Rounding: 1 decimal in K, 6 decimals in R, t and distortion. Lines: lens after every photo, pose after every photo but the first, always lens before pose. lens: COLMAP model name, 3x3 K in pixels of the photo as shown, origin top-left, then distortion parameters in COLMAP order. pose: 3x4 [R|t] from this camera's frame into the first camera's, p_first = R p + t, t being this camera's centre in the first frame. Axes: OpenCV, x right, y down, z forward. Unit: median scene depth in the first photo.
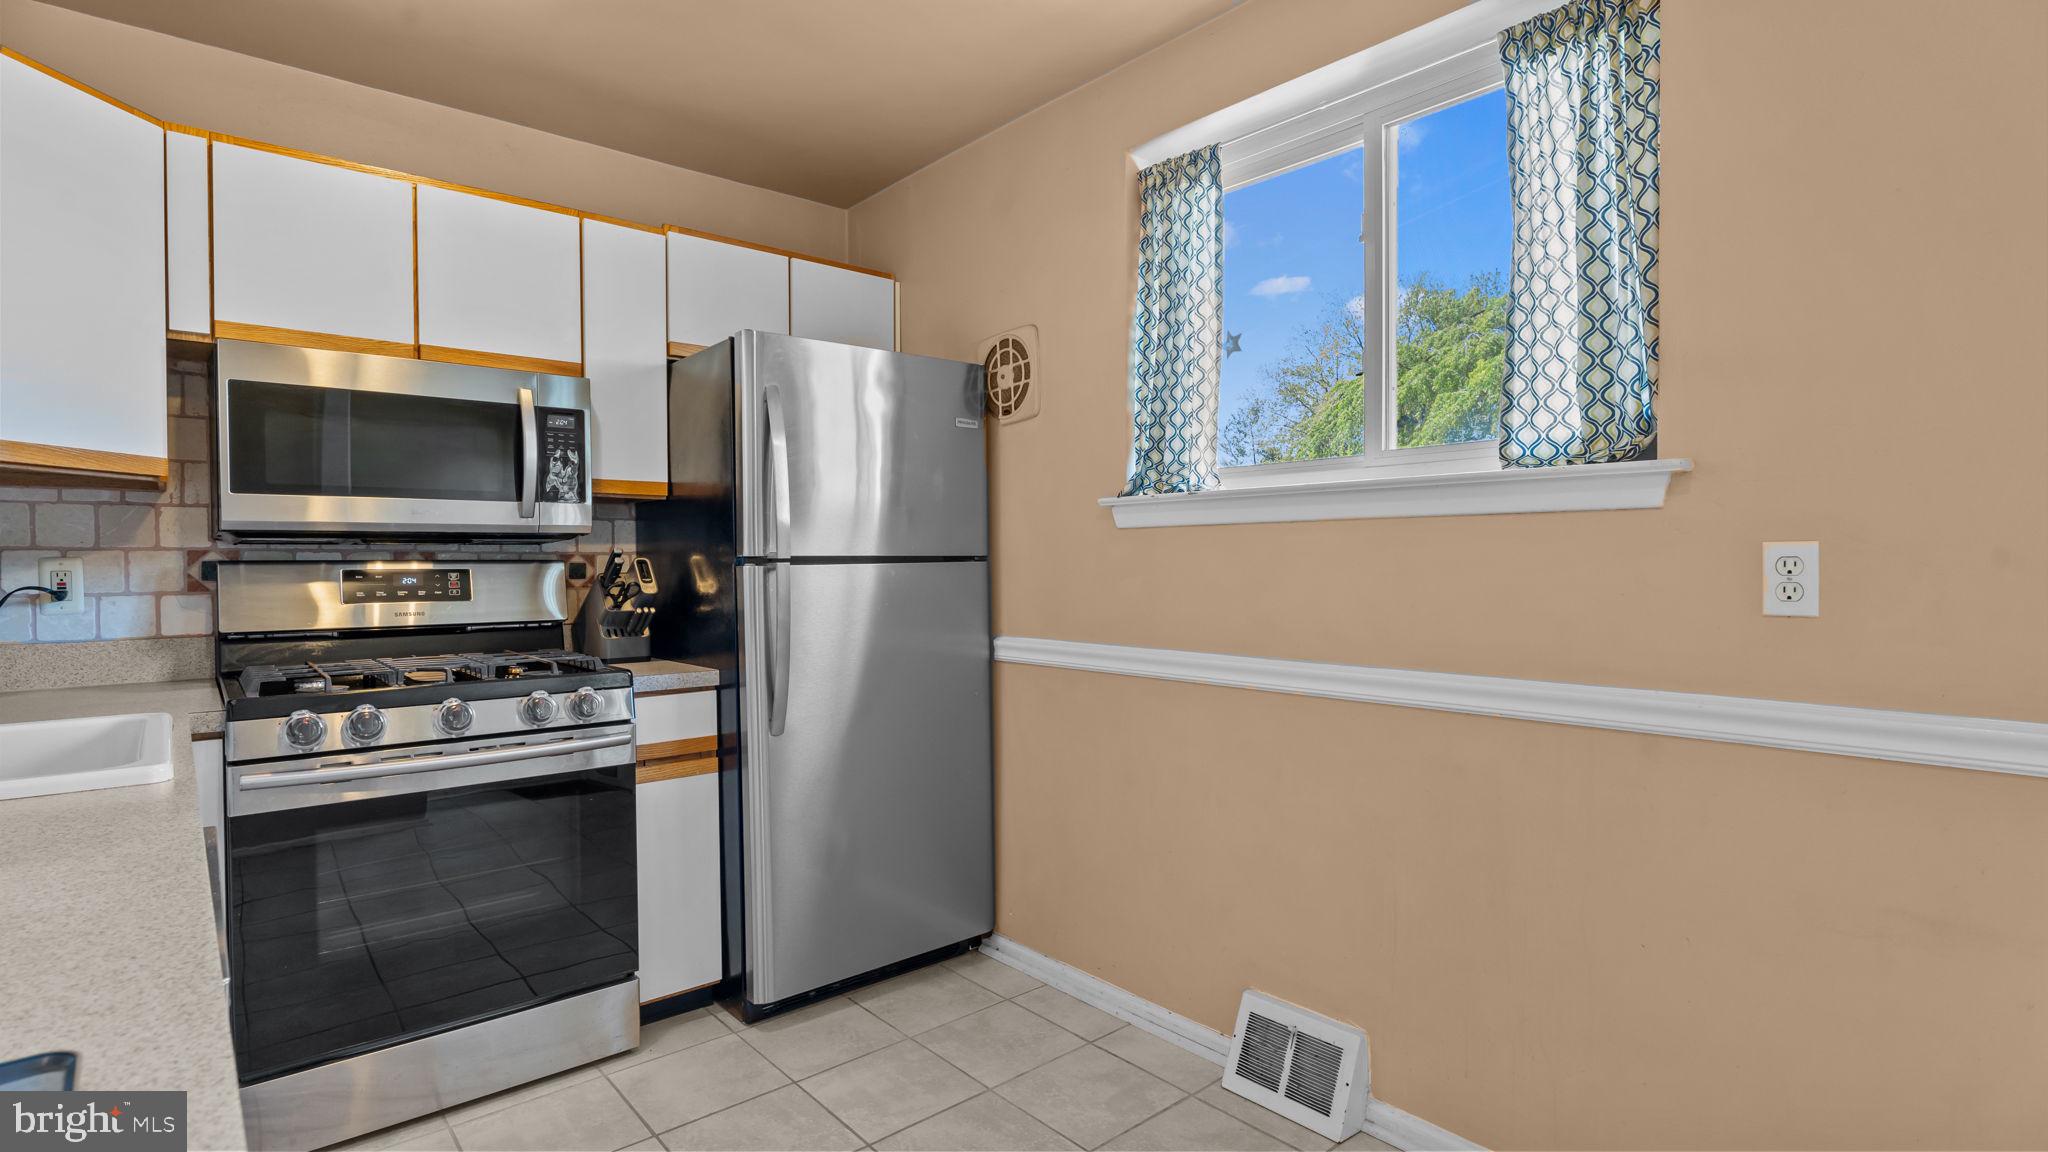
lens RADIAL K [[967.7, 0, 1024.0], [0, 967.7, 576.0], [0, 0, 1]] dist [-0.025770, -0.000211]
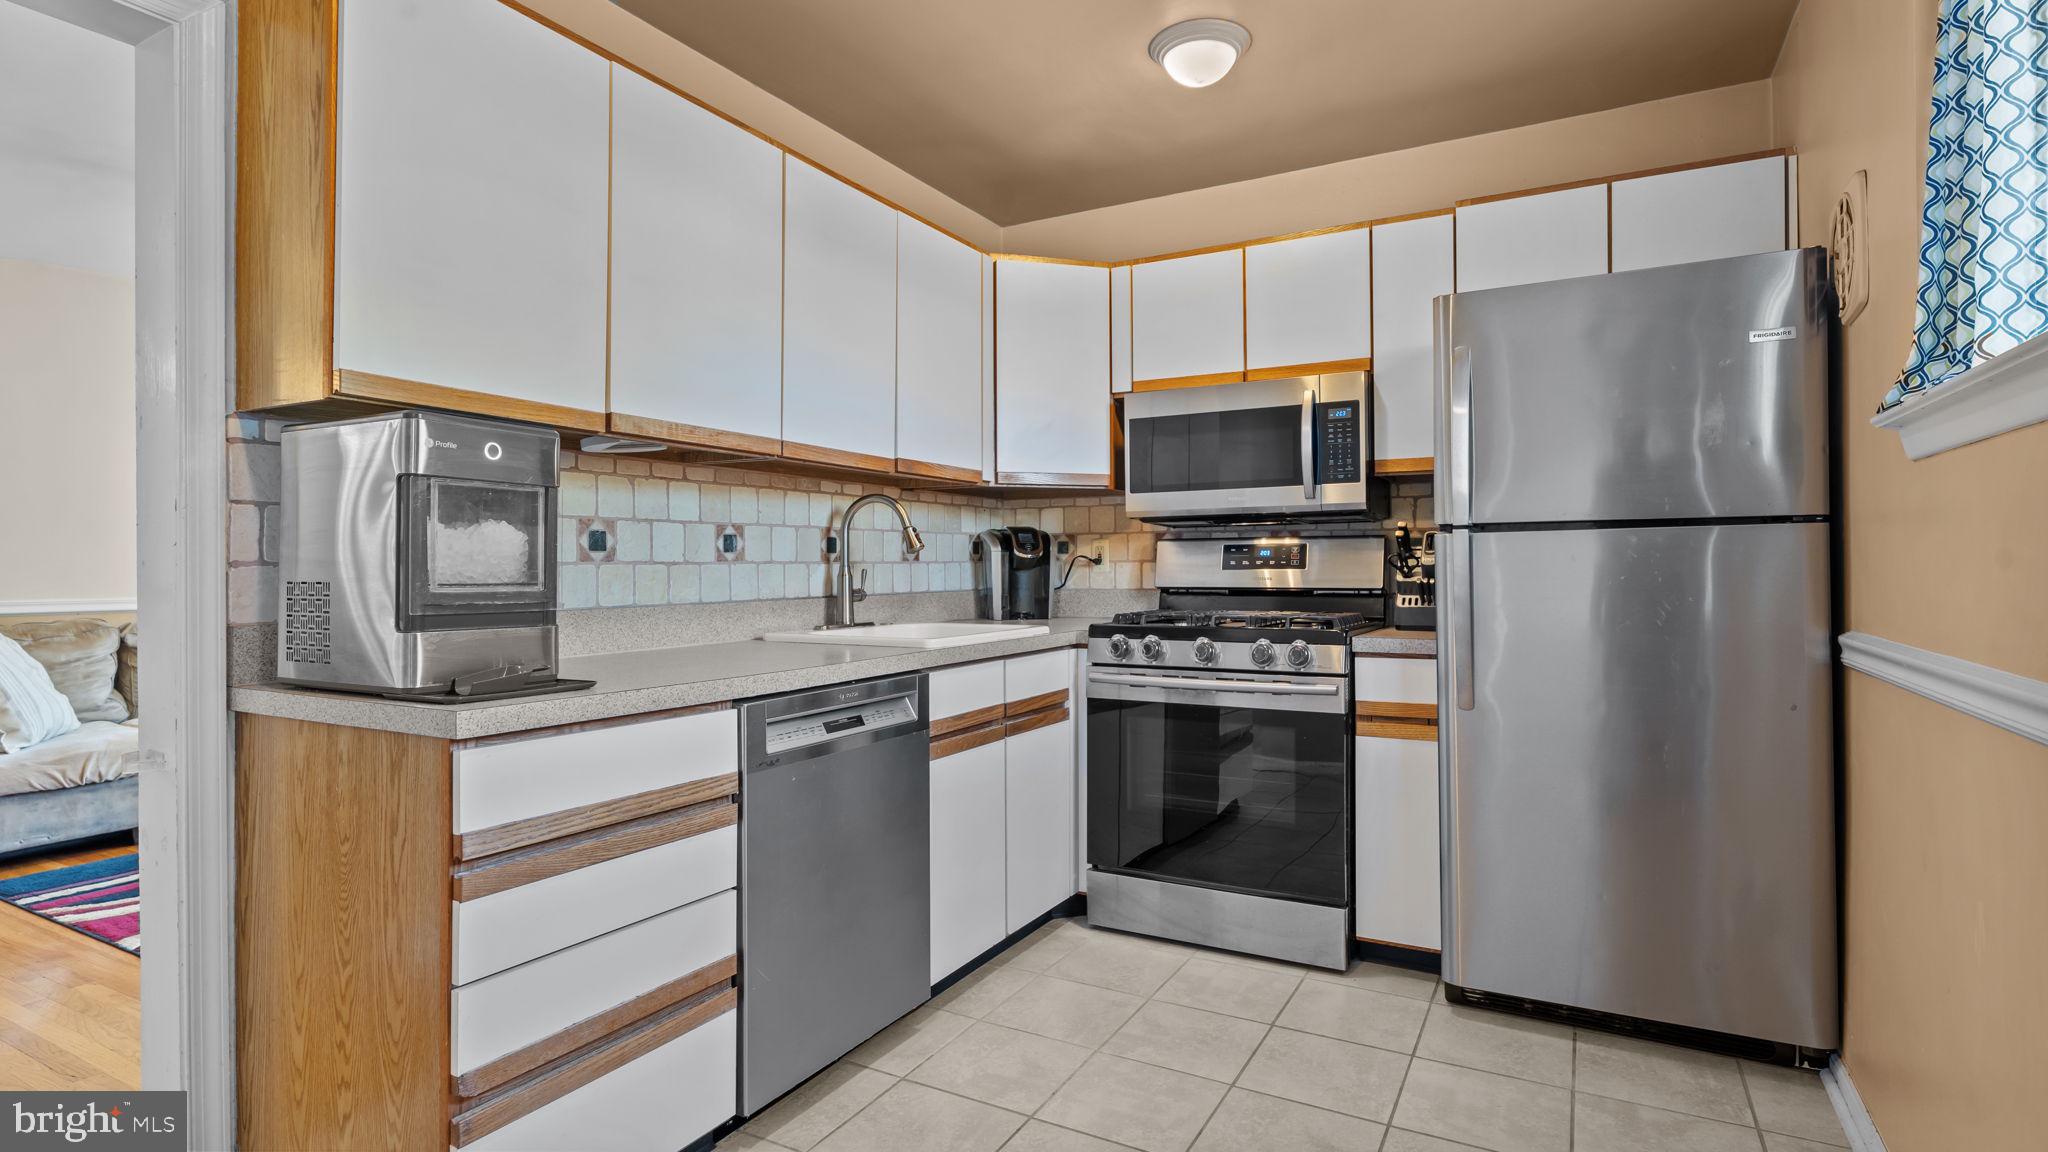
lens RADIAL K [[994.0, 0, 1024.0], [0, 994.0, 576.0], [0, 0, 1]] dist [-0.002249, -0.000134]
pose [[0.340741, 0.015459, -0.940030, 0.522411], [-0.005673, 0.999880, 0.014387, 0.019585], [0.940140, 0.000430, 0.340788, 0.248415]]
